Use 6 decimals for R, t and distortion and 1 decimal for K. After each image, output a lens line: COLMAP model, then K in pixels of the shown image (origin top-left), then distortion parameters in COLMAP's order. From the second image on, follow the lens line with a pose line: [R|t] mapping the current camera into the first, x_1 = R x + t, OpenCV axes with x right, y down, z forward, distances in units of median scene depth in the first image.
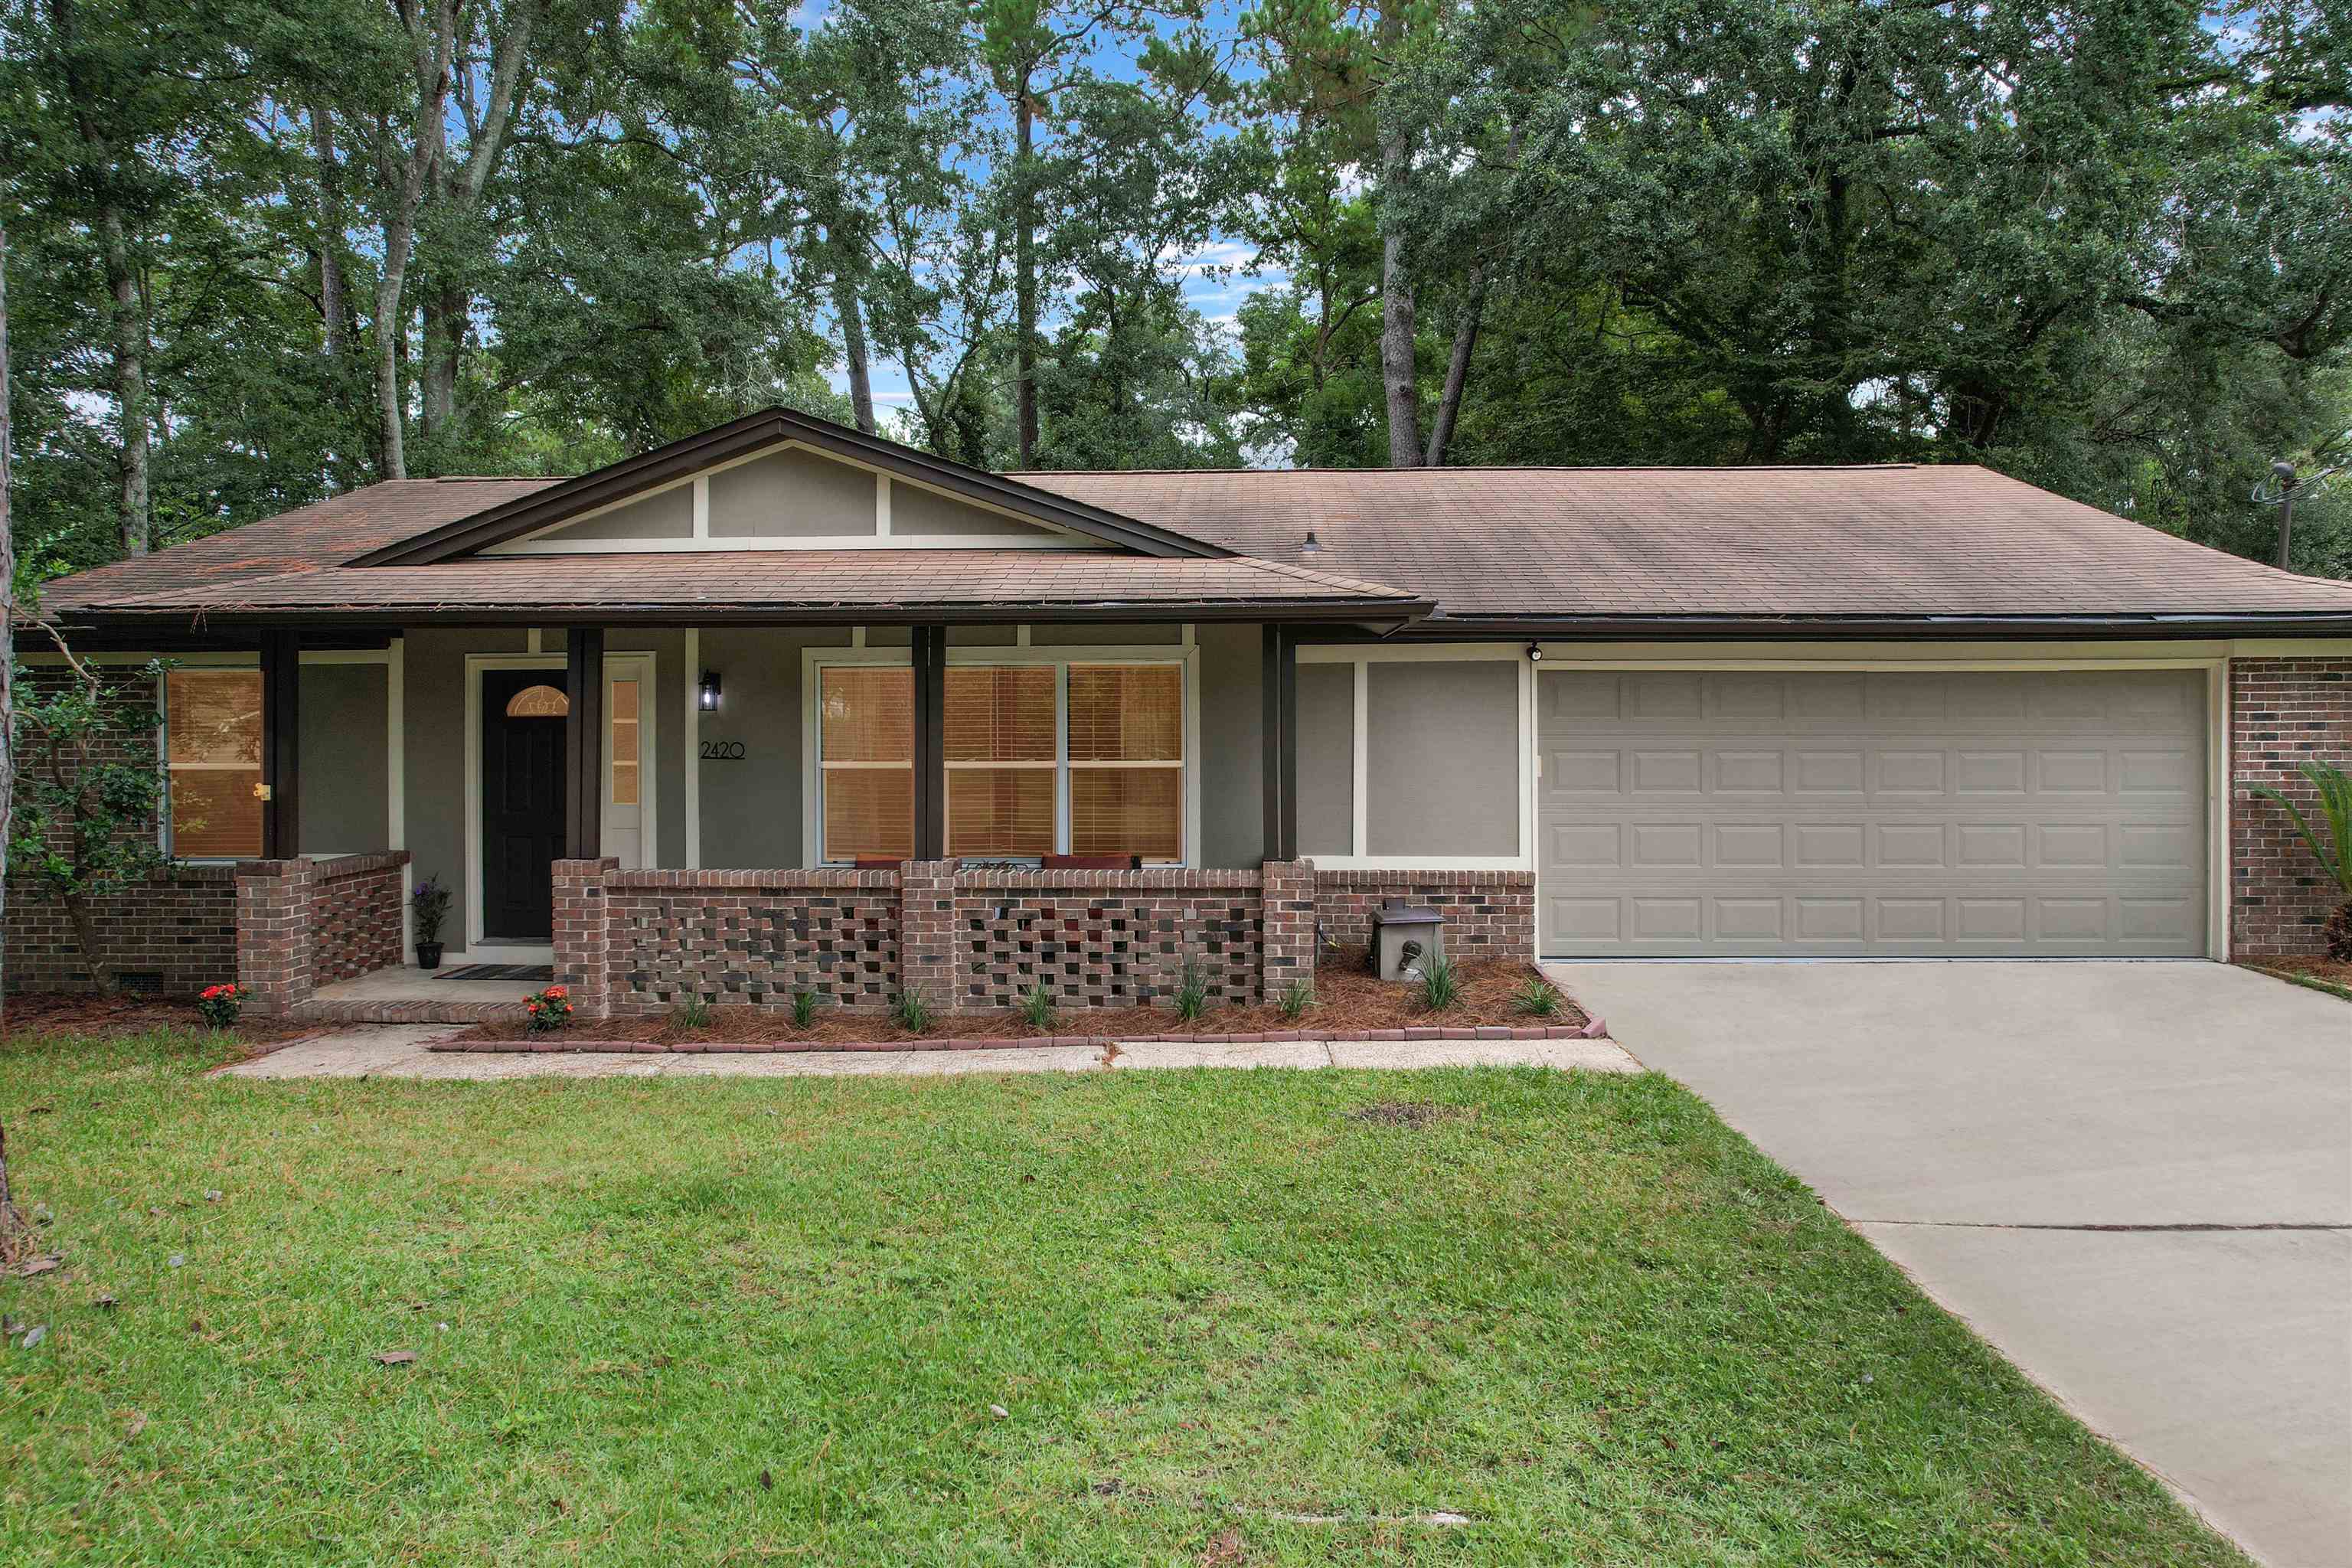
lens RADIAL K [[1517.2, 0, 1176.6], [0, 1517.2, 719.0], [0, 0, 1]] dist [-0.037472, -0.000954]
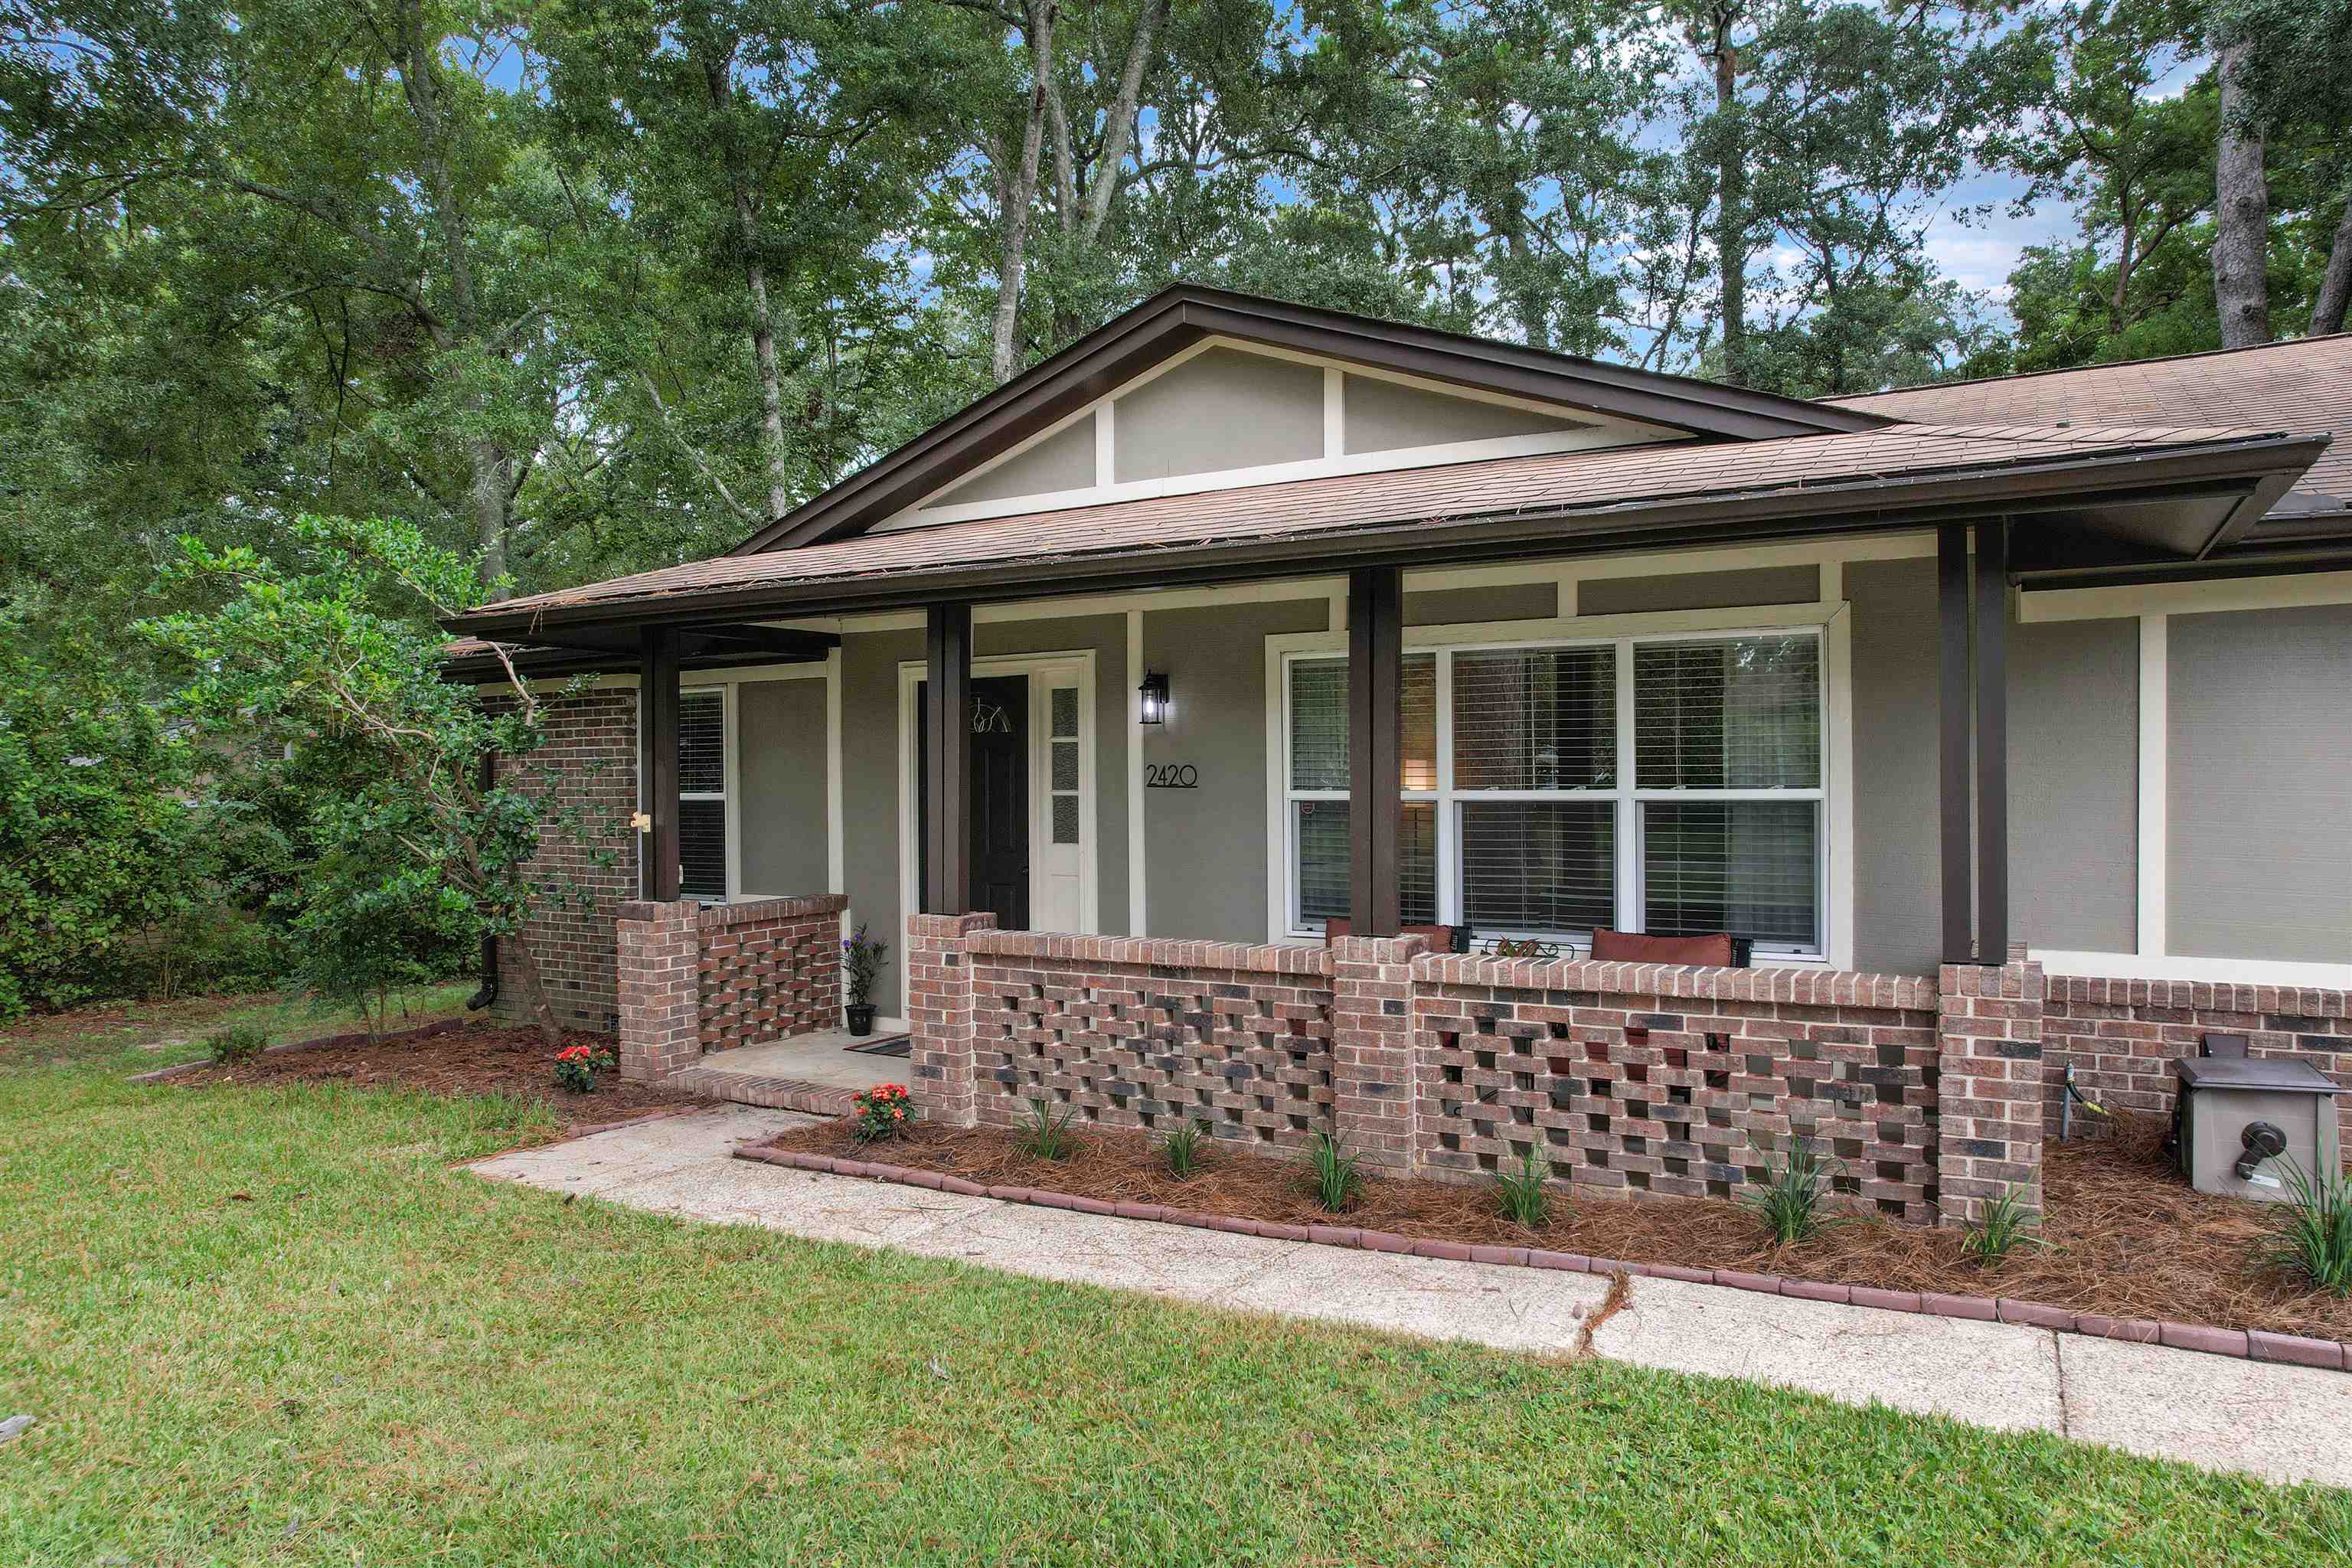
lens RADIAL K [[1512.5, 0, 1176.0], [0, 1512.5, 784.0], [0, 0, 1]] dist [-0.083085, 0.074466]
pose [[0.887303, -0.001500, -0.461184, 0.057959], [0.005944, 0.999949, 0.008184, 0.021514], [0.461148, -0.010004, 0.887267, 0.378532]]
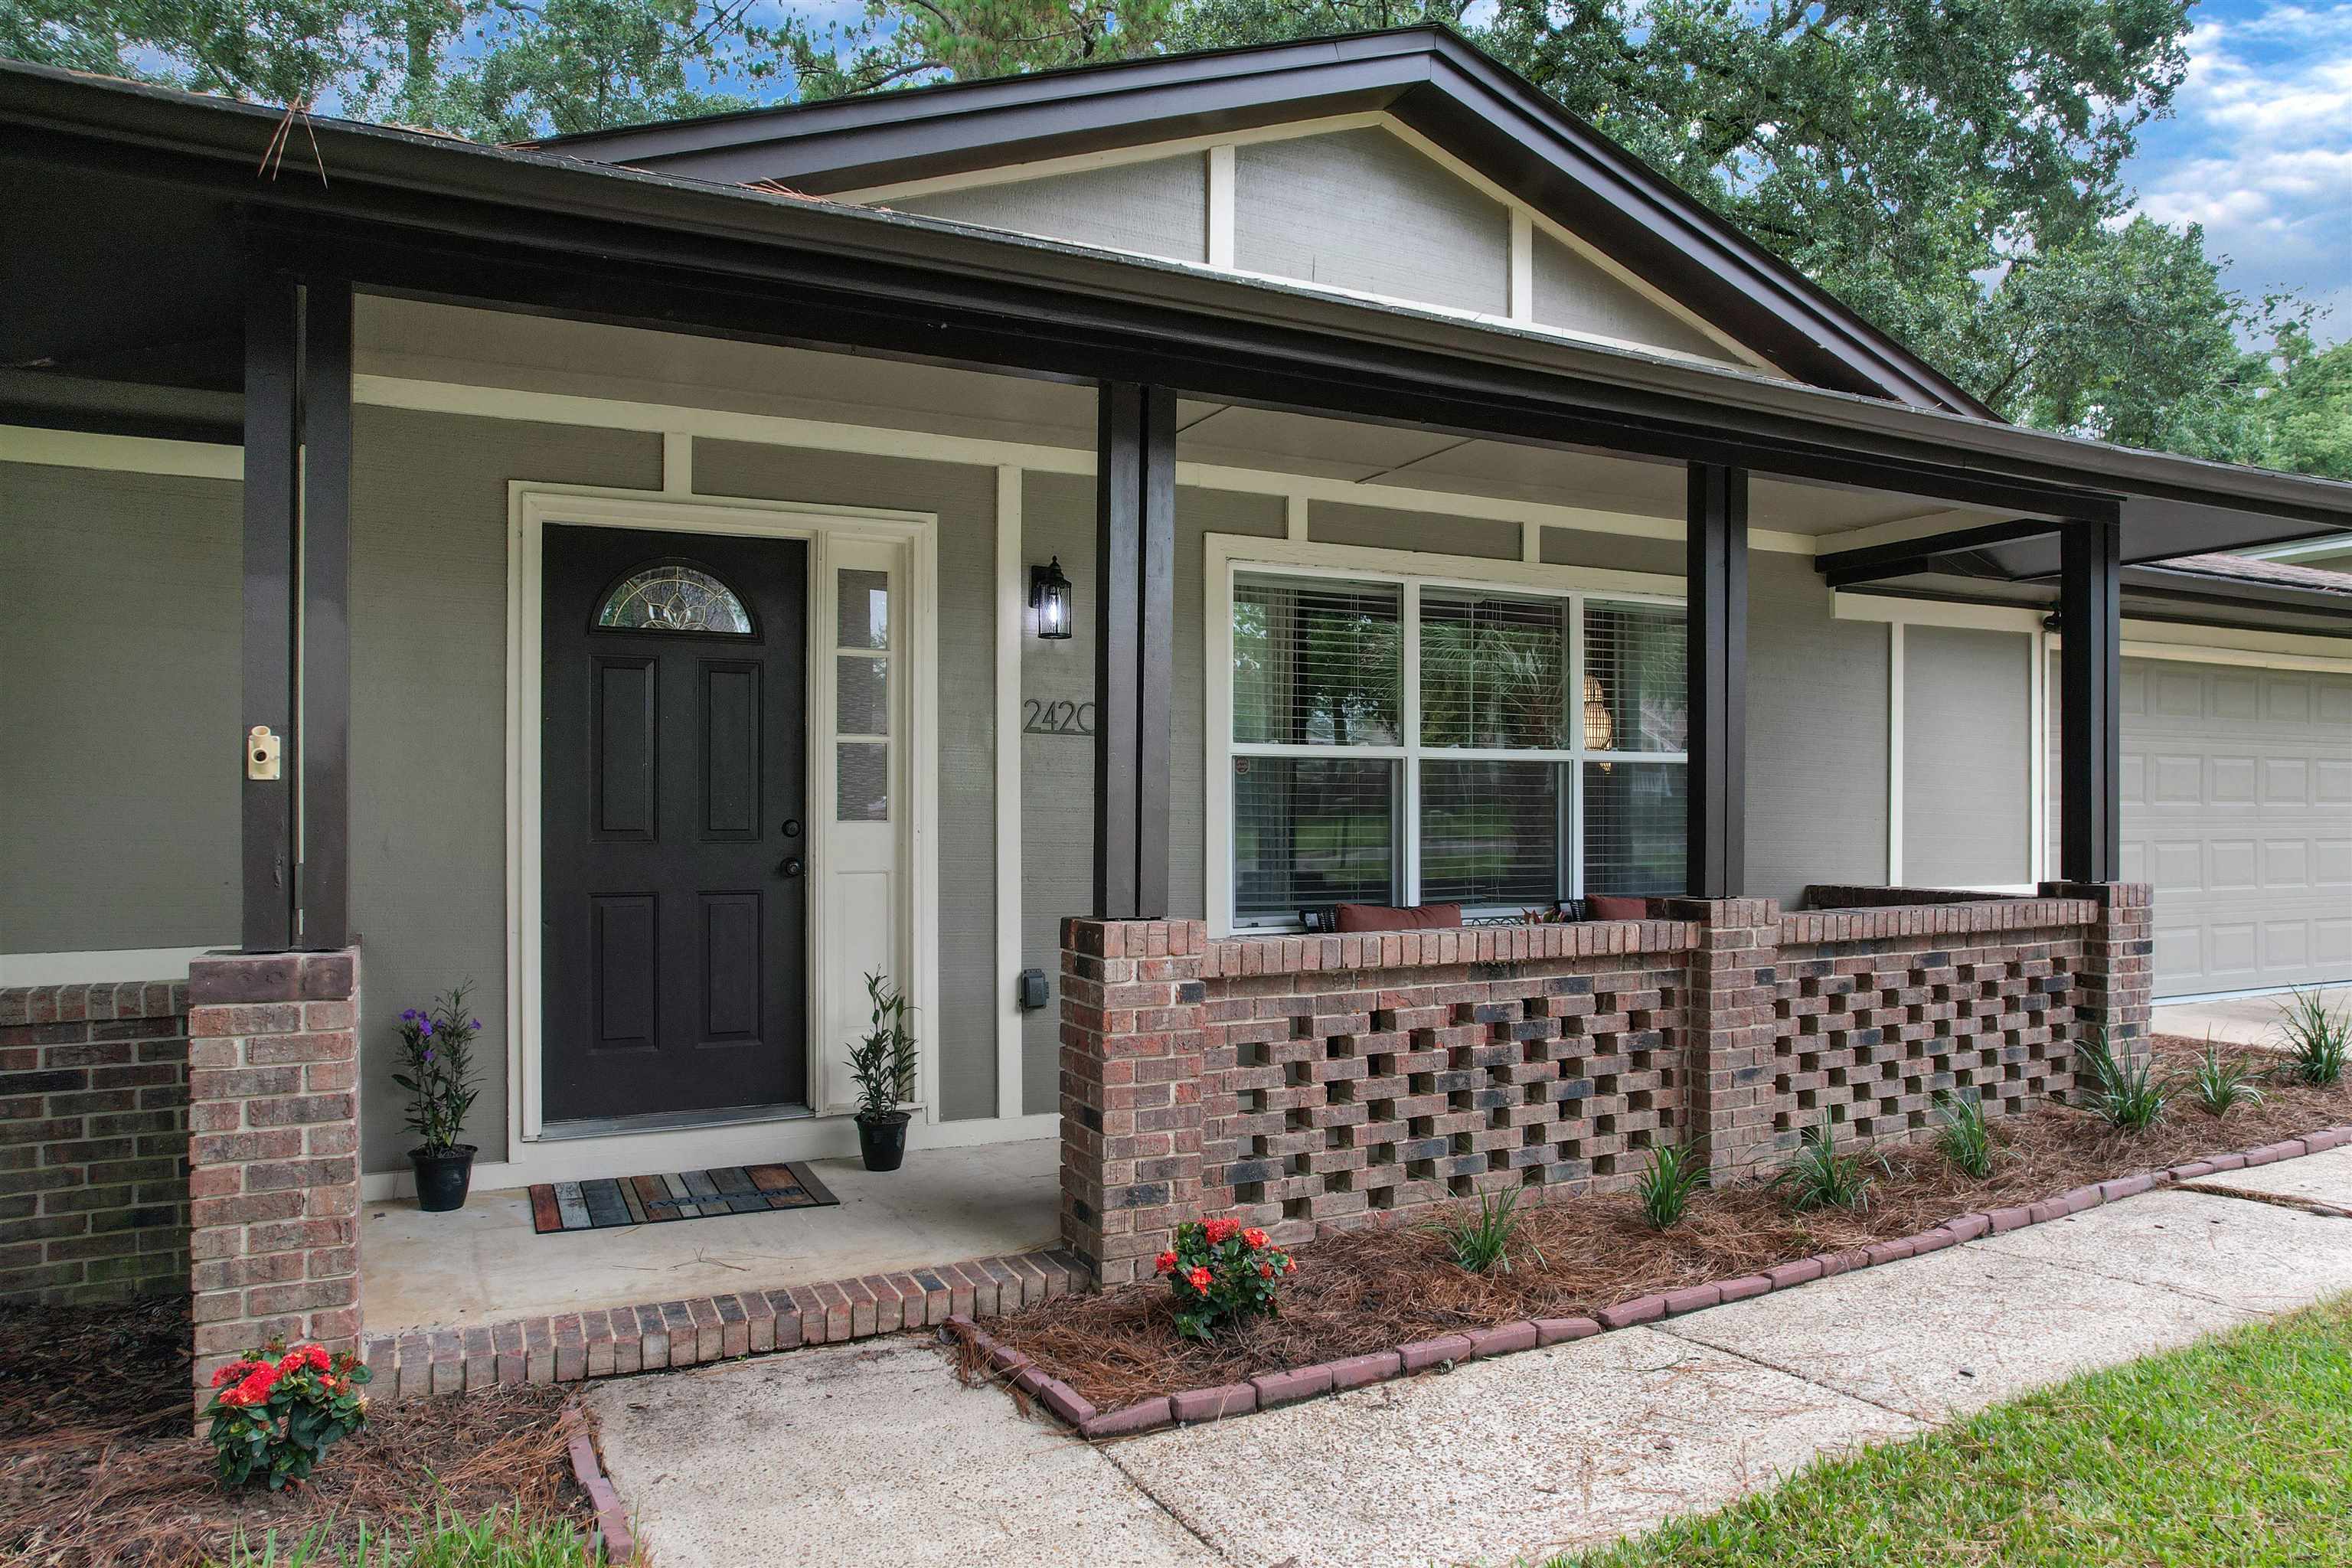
lens RADIAL K [[1529.8, 0, 1218.7], [0, 1529.8, 801.4], [0, 0, 1]] dist [-0.064520, 0.000240]
pose [[0.870021, 0.005379, 0.492986, -0.588625], [-0.002841, 0.999979, -0.005896, 0.060478], [-0.493007, 0.003729, 0.870017, 0.596739]]
